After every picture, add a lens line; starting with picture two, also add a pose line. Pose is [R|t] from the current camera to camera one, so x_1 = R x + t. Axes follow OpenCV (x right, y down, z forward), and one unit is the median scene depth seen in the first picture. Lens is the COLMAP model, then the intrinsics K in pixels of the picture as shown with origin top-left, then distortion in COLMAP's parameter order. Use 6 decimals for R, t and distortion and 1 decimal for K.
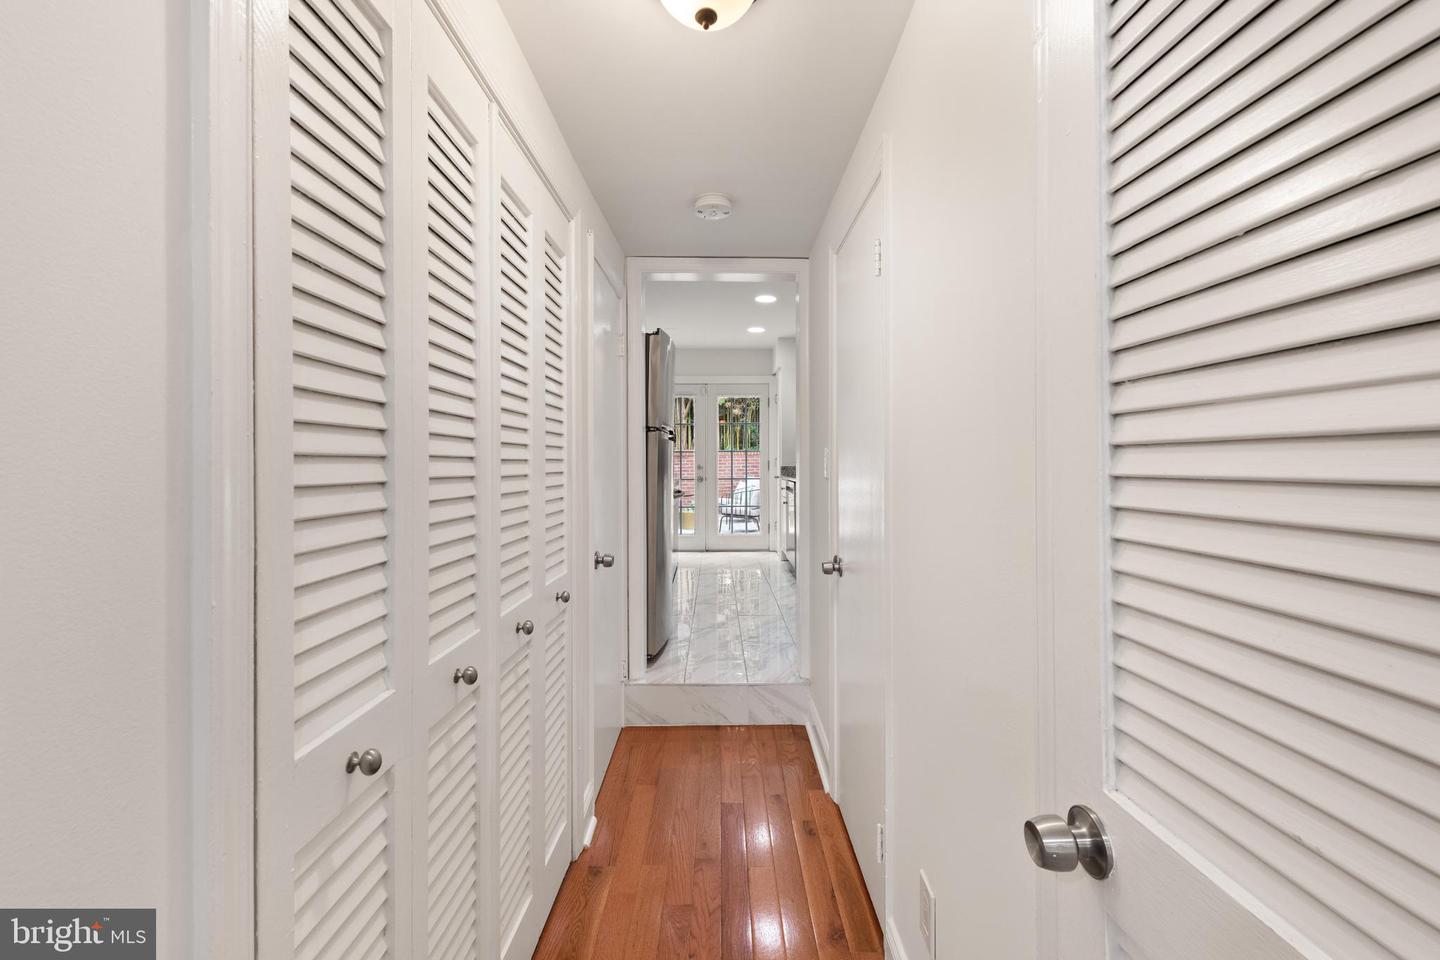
lens RADIAL K [[577.4, 0, 721.0], [0, 577.4, 465.7], [0, 0, 1]] dist [0.005336, -0.001540]
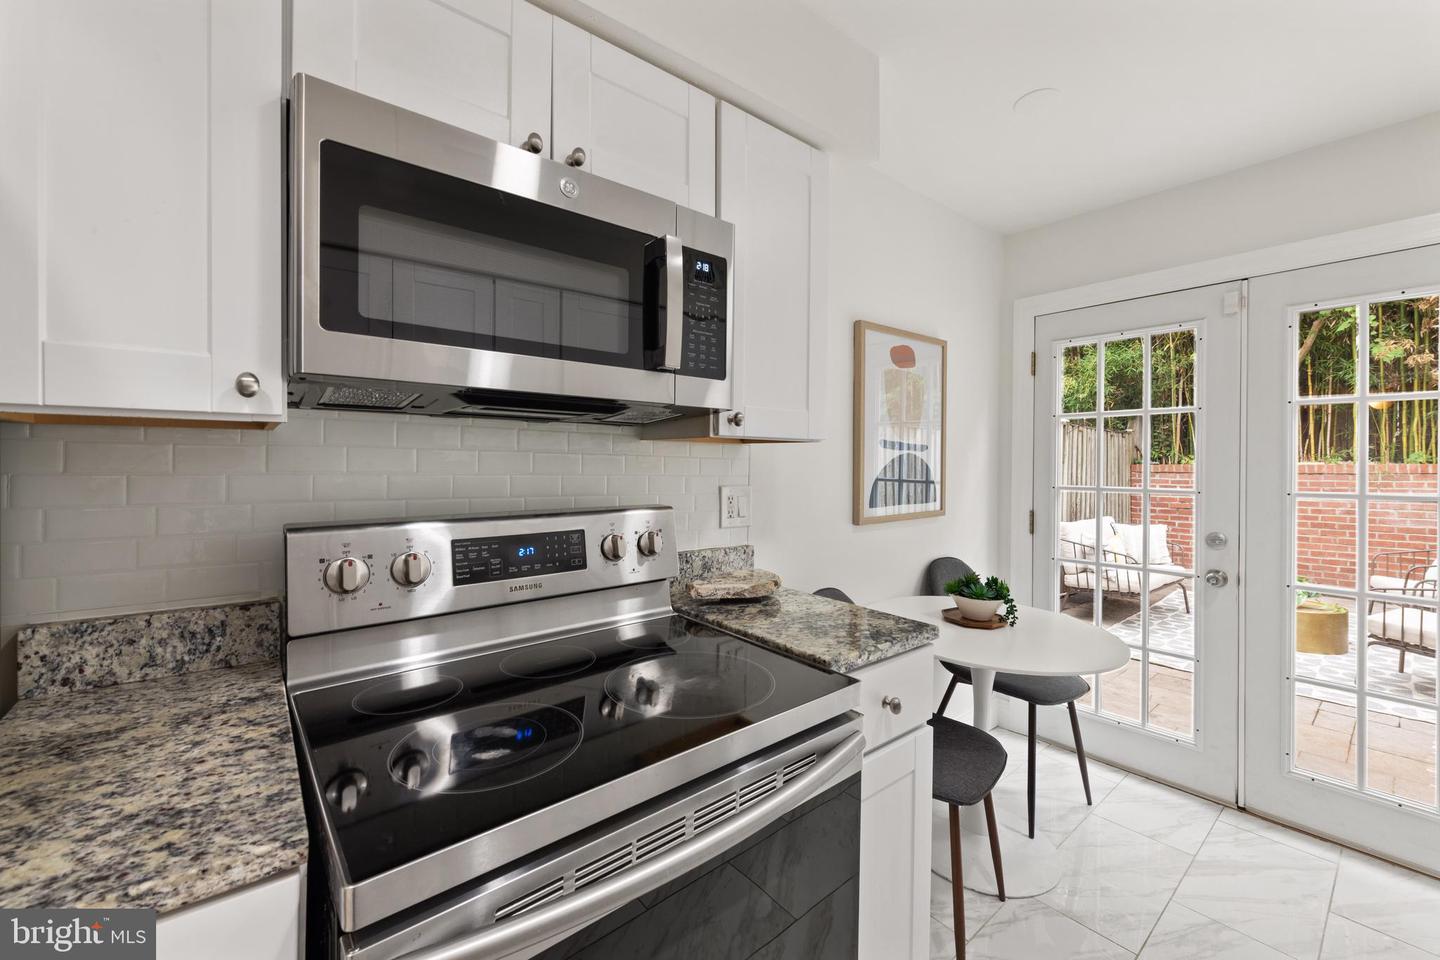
lens RADIAL K [[577.4, 0, 725.6], [0, 577.4, 462.2], [0, 0, 1]] dist [0.005336, -0.001540]
pose [[0.633963, 0.005842, -0.773342, 0.040690], [-0.013076, 0.999910, -0.003165, -0.036997], [0.773253, 0.012118, 0.633982, 0.584440]]
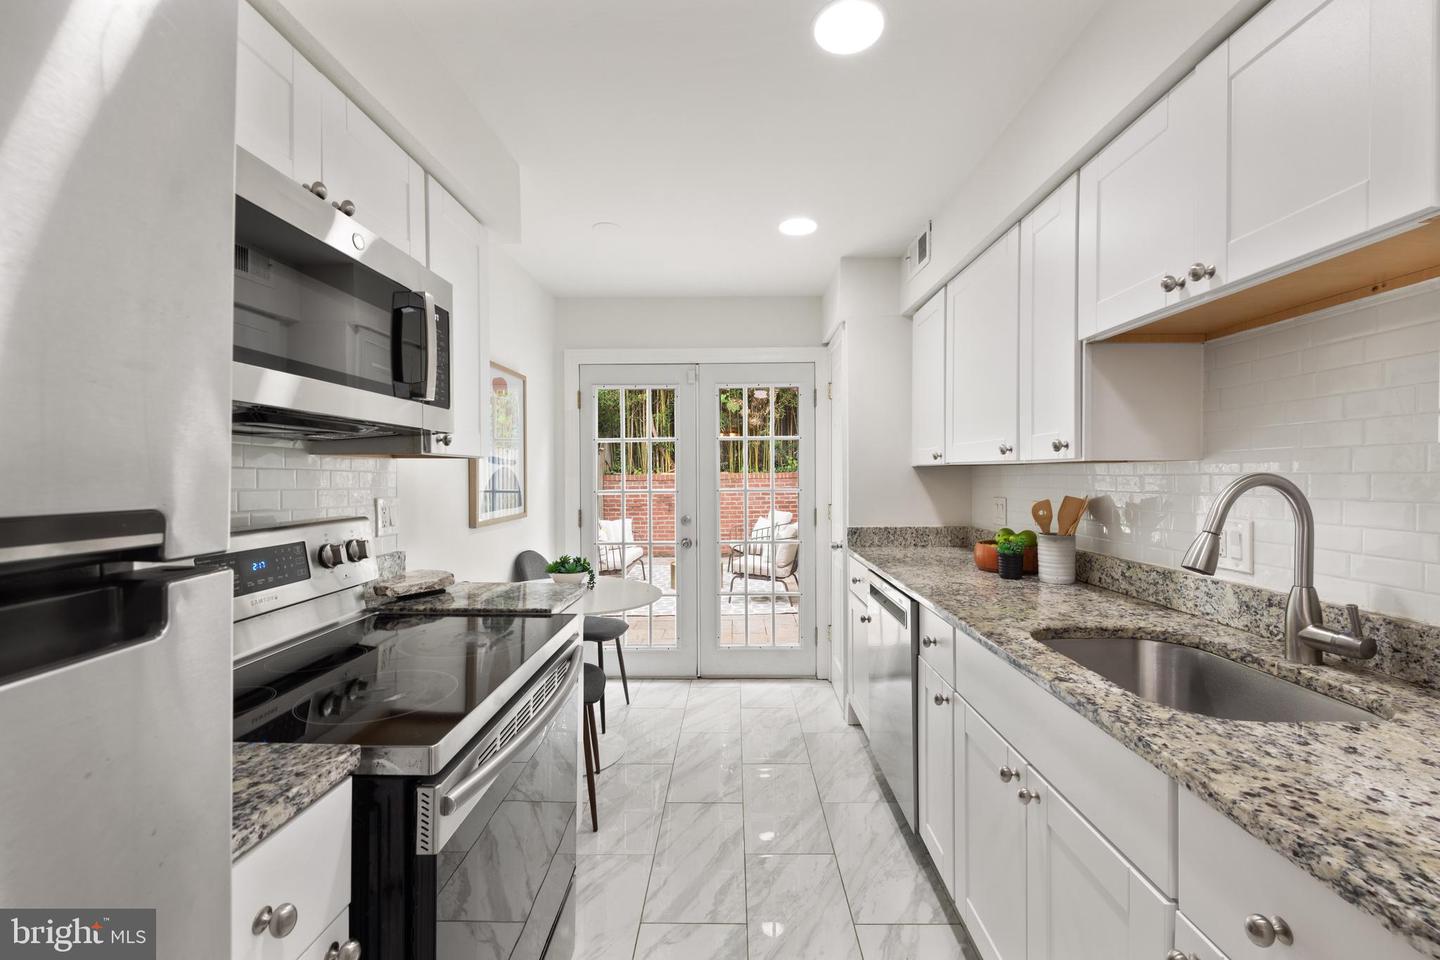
lens RADIAL K [[577.4, 0, 721.7], [0, 577.4, 477.0], [0, 0, 1]] dist [0.005336, -0.001540]
pose [[0.999535, -0.003001, -0.030336, 0.013004], [0.002903, 0.999990, -0.003273, -0.035831], [0.030346, 0.003184, 0.999534, 0.472570]]
